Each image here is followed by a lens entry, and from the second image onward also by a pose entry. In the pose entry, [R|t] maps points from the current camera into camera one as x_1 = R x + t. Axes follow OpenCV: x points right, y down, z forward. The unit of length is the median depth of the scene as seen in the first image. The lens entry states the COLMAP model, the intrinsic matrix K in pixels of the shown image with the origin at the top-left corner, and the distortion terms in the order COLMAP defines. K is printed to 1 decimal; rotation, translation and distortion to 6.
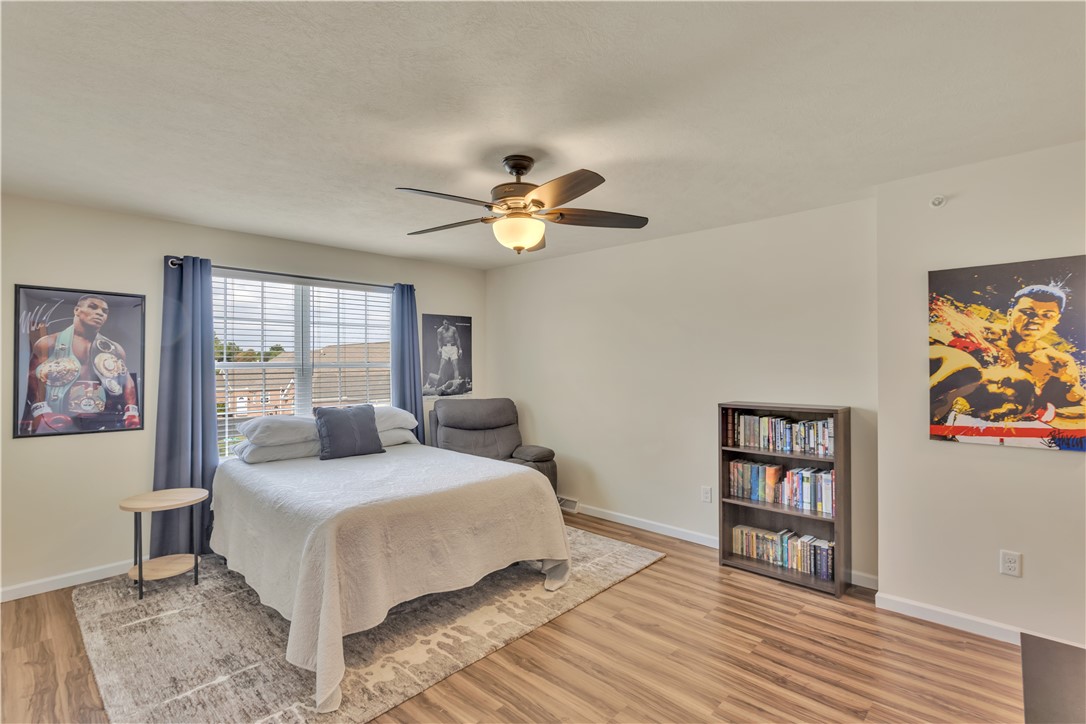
lens RADIAL K [[510.0, 0, 543.0], [0, 510.0, 362.0], [0, 0, 1]] dist [-0.001315, 0.000104]
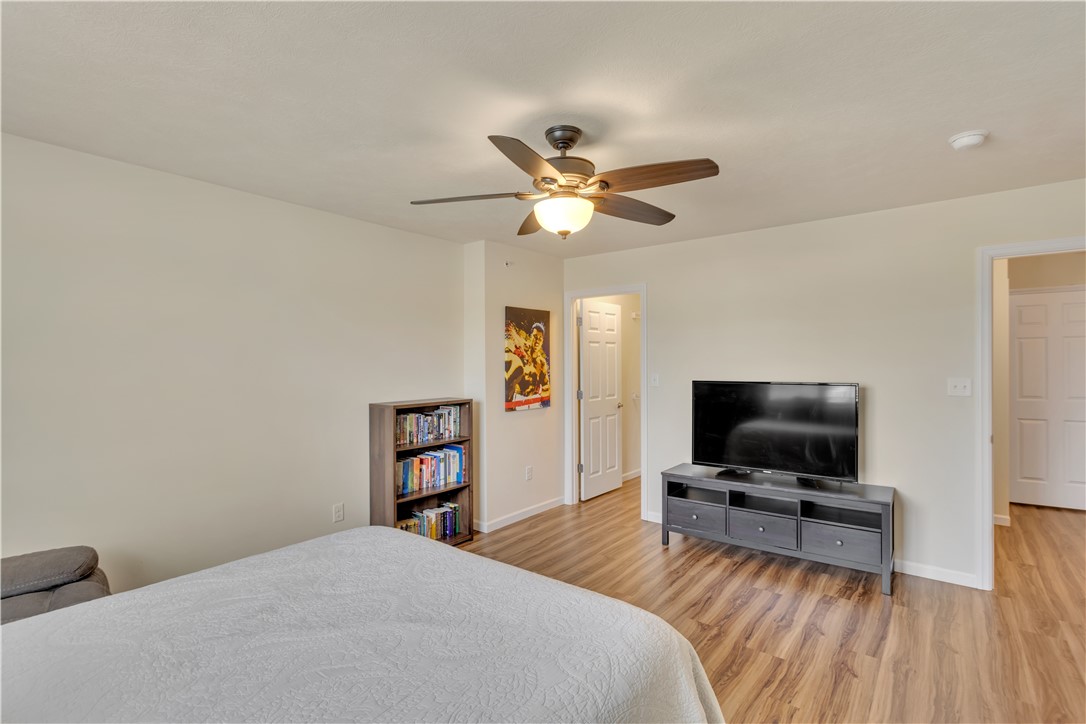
lens RADIAL K [[526.3, 0, 543.0], [0, 526.3, 362.0], [0, 0, 1]] dist [-0.012801, -0.000264]
pose [[-0.101143, 0.001063, 0.994871, -0.935751], [0.001574, 0.999998, -0.000908, -0.002119], [-0.994871, 0.001474, -0.101145, 1.104371]]
